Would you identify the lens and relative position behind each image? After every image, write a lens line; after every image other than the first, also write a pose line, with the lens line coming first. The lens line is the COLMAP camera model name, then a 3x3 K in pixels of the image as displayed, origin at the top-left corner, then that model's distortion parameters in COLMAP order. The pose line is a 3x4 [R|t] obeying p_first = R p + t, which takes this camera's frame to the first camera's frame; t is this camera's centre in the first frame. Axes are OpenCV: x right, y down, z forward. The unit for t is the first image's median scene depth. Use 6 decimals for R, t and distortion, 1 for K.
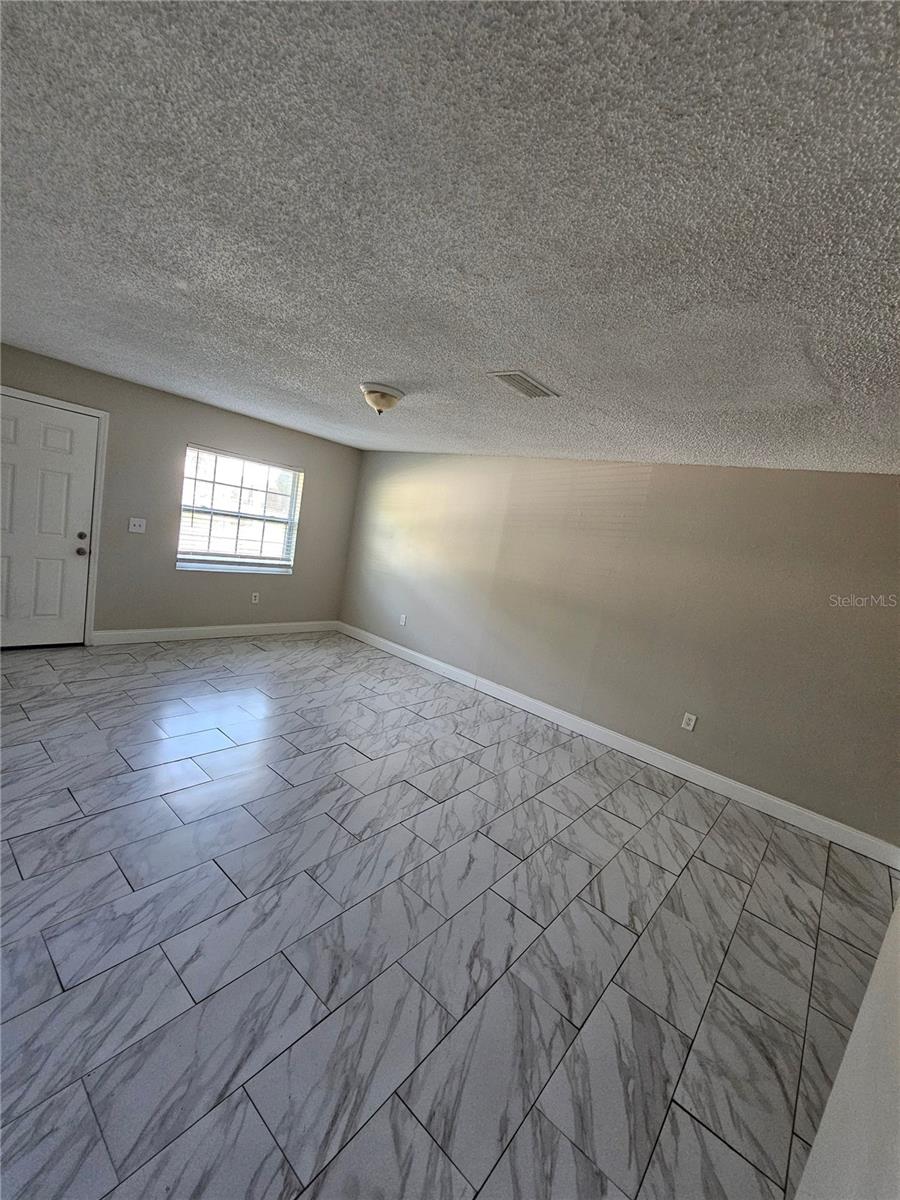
lens RADIAL K [[497.6, 0, 452.4], [0, 497.6, 599.9], [0, 0, 1]] dist [-0.001960, 0.000185]
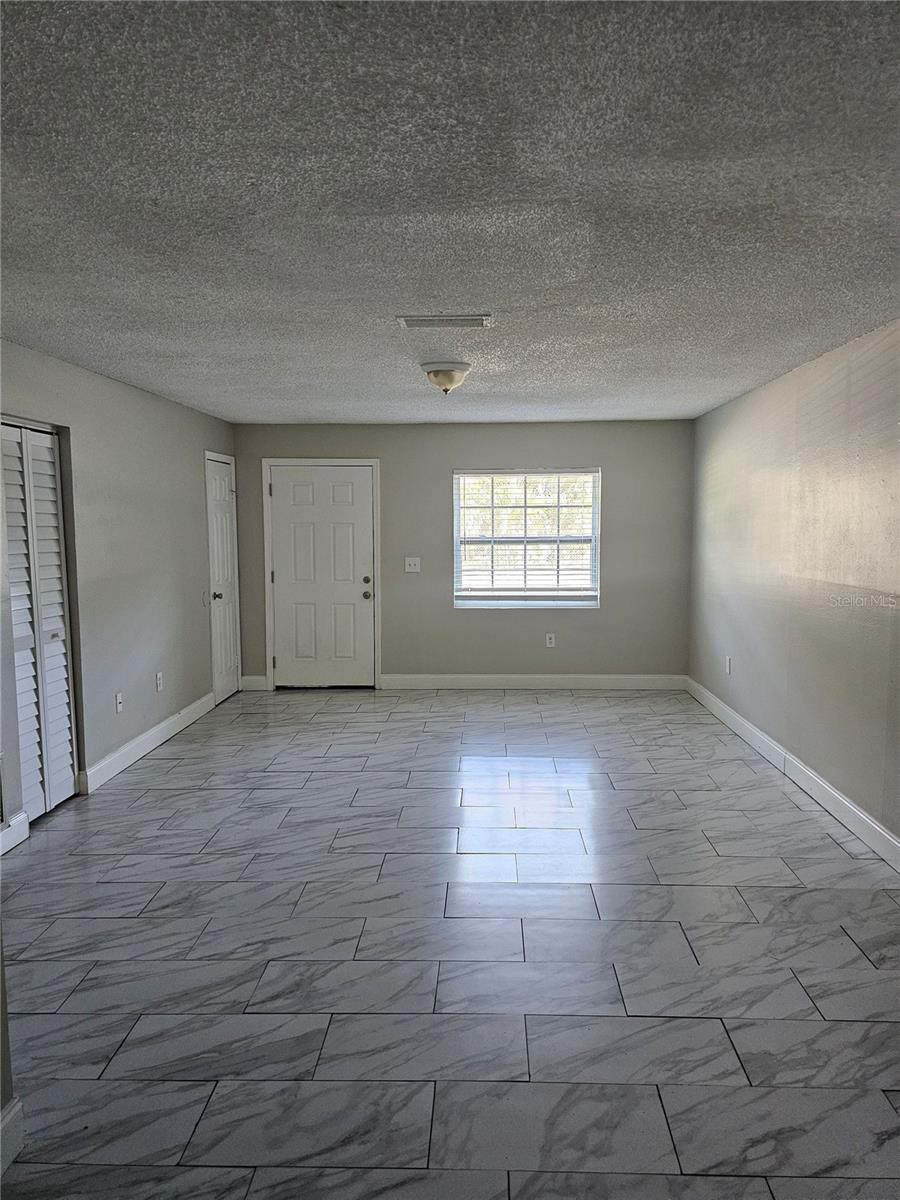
lens RADIAL K [[805.8, 0, 460.5], [0, 805.8, 600.1], [0, 0, 1]] dist [0.042899, -0.041378]
pose [[0.614000, -0.091669, -0.783964, 0.666025], [-0.003644, 0.992893, -0.118953, 0.108001], [0.789297, 0.075894, 0.609303, 0.130435]]
